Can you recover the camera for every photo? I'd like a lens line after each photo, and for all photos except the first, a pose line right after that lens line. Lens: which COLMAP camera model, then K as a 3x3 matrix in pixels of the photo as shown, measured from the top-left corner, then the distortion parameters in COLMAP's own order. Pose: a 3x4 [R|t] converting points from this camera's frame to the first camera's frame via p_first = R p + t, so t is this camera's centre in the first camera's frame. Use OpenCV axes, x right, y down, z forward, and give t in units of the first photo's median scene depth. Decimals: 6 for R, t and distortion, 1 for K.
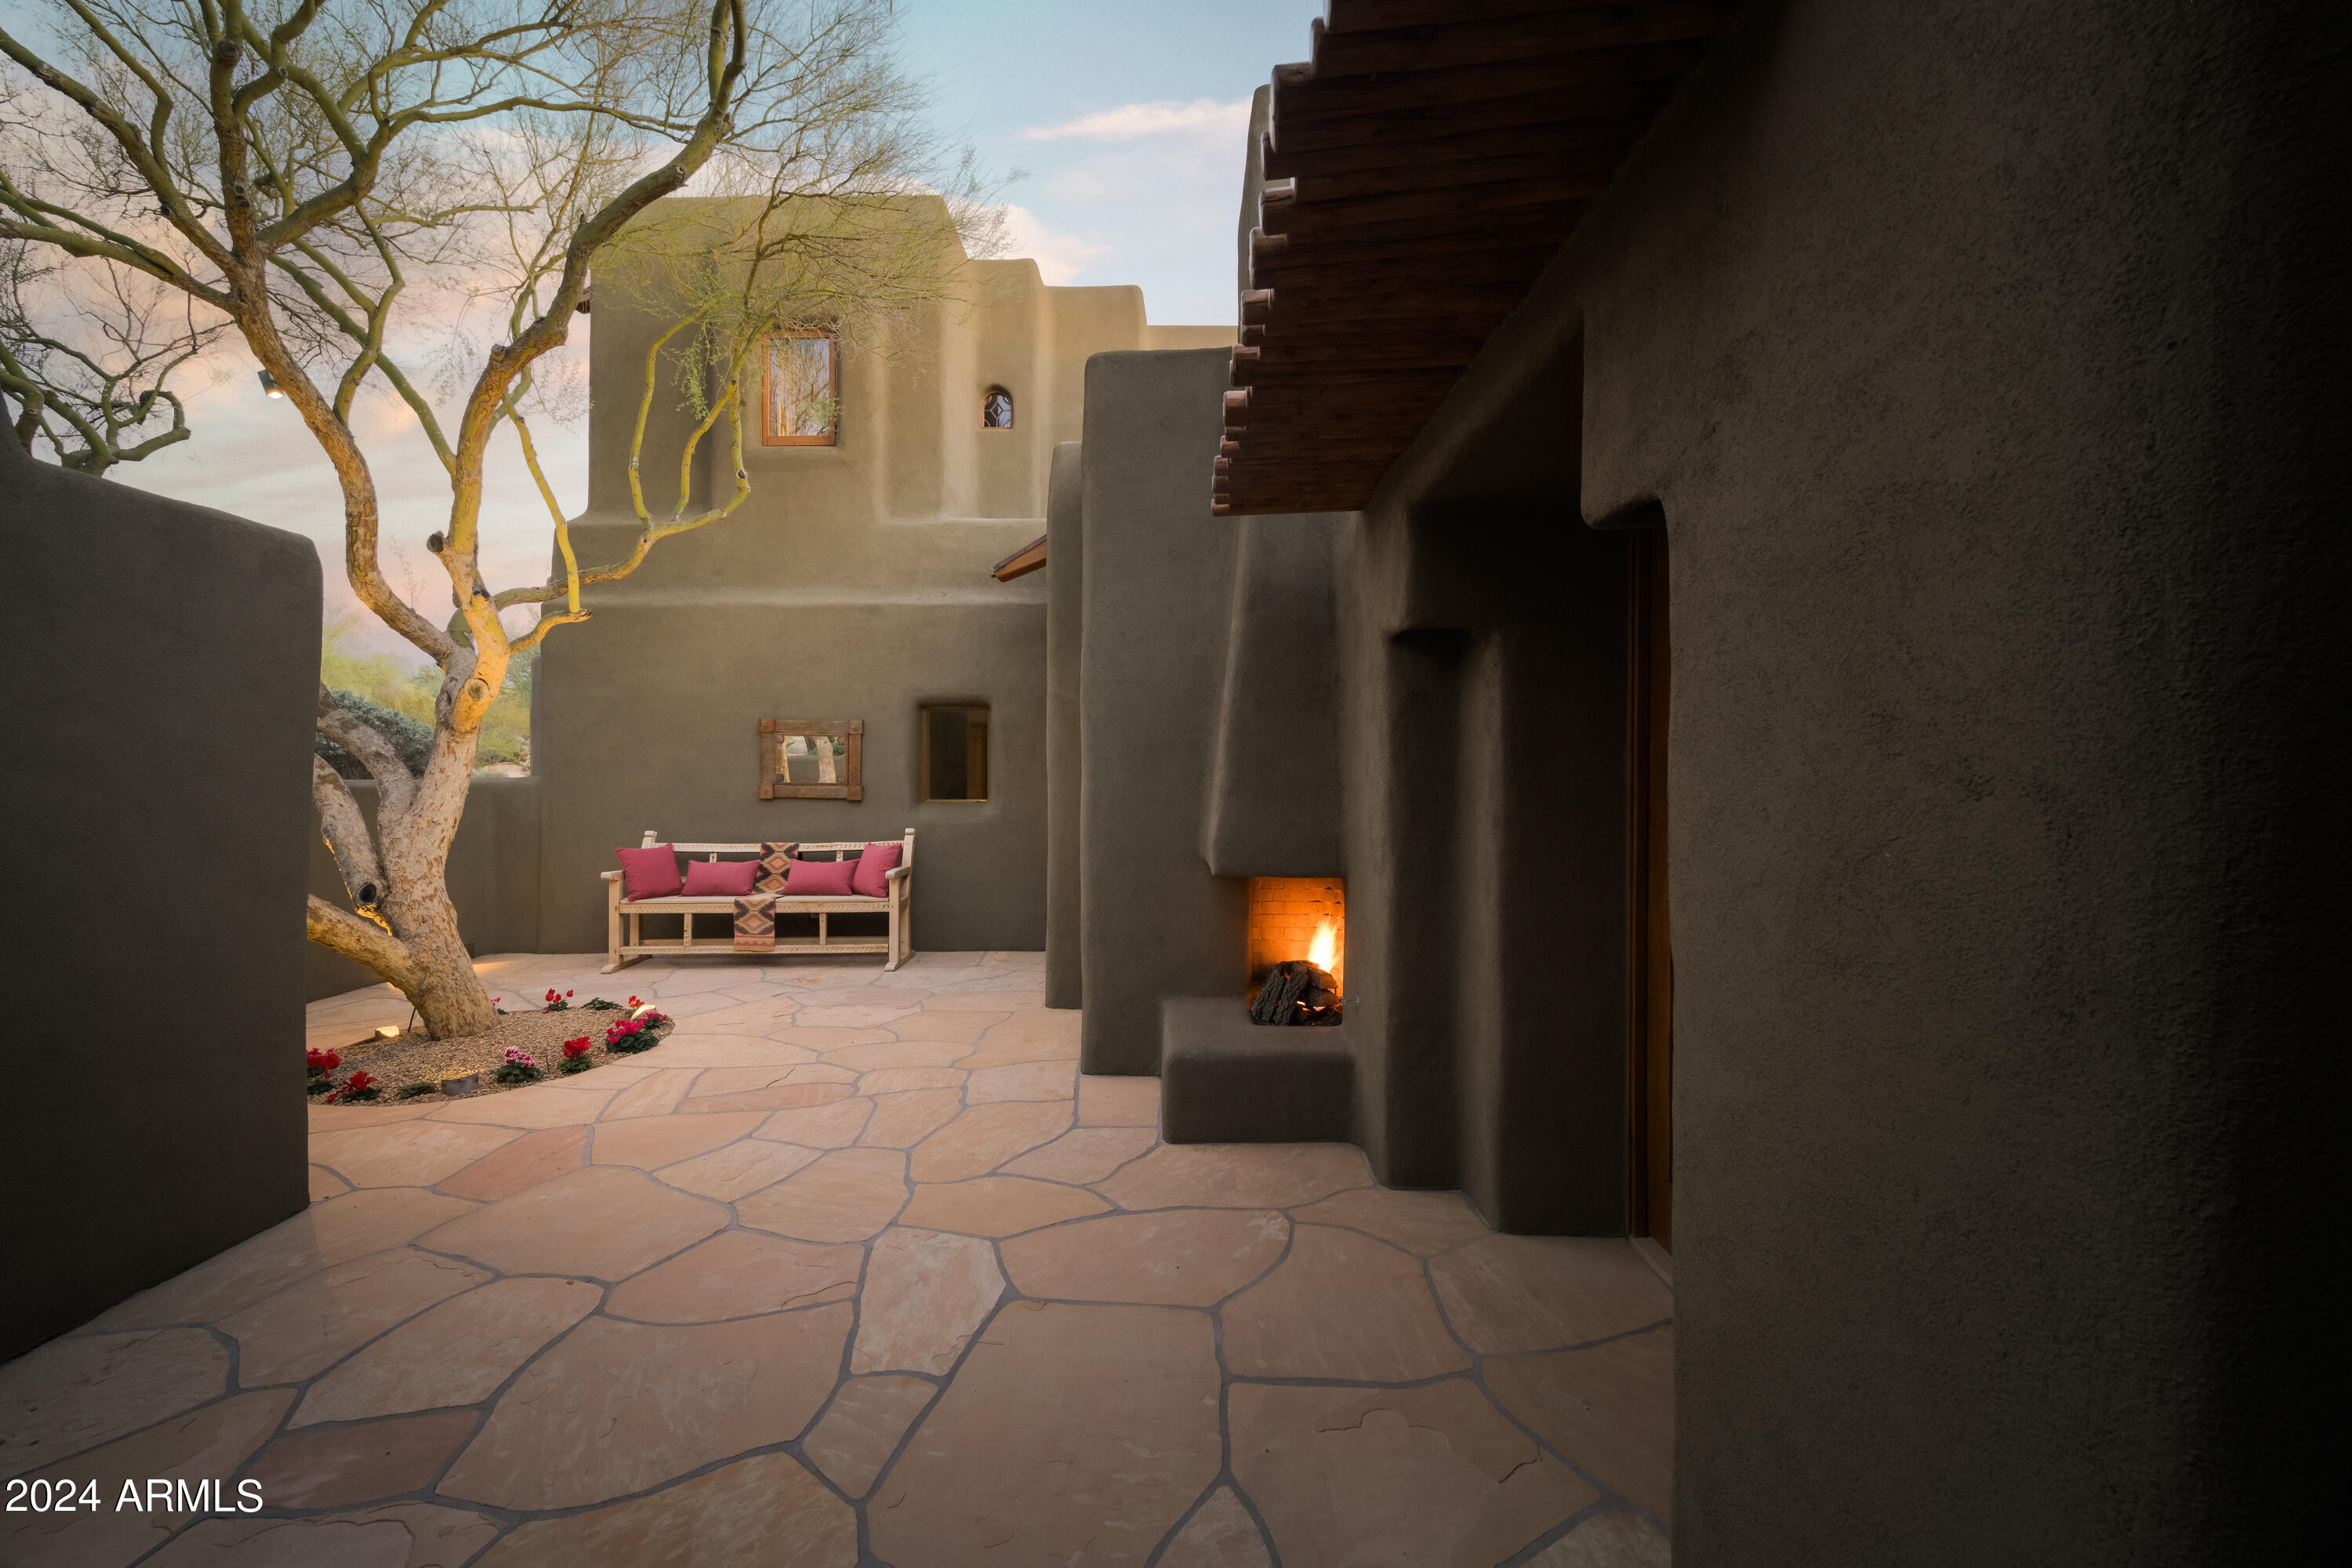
lens RADIAL K [[945.1, 0, 1173.1], [0, 945.1, 772.1], [0, 0, 1]] dist [0.000000, -0.000009]
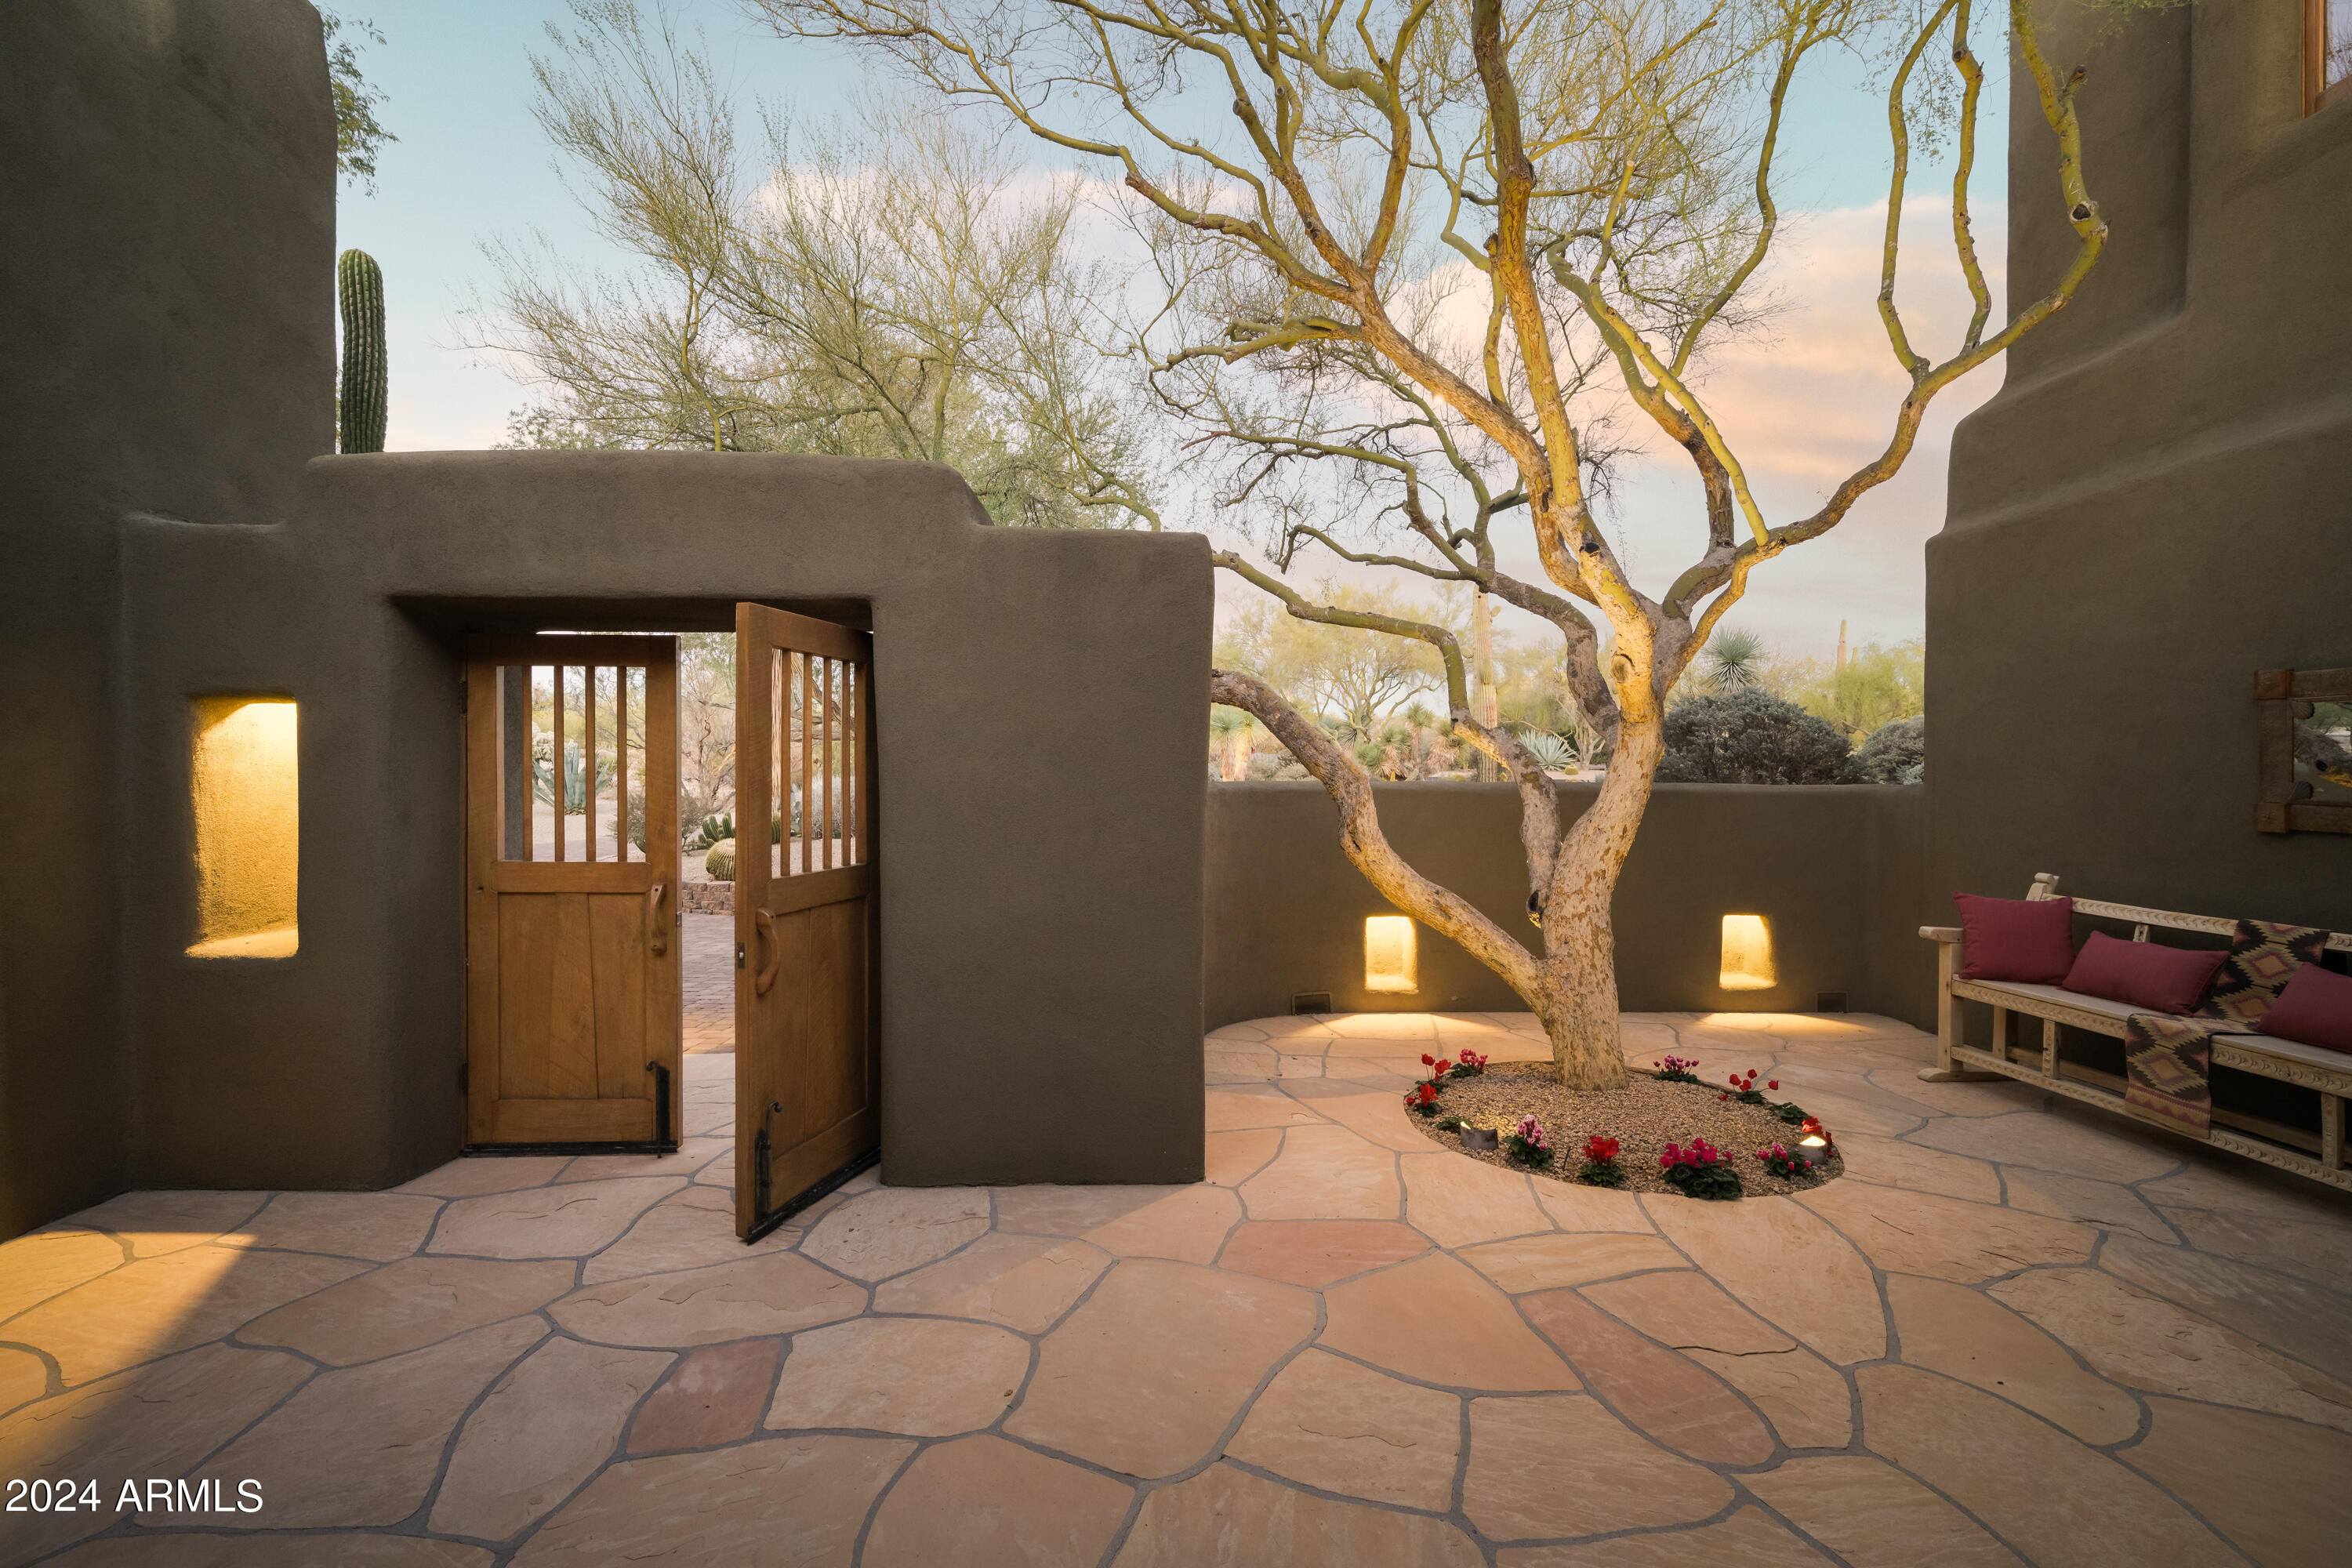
lens RADIAL K [[1001.6, 0, 1172.8], [0, 1001.6, 778.3], [0, 0, 1]] dist [-0.001285, 0.000029]
pose [[0.030740, 0.002306, -0.999525, 0.111433], [-0.014663, 0.999891, 0.001856, 0.011074], [0.999420, 0.014599, 0.030770, 0.599264]]
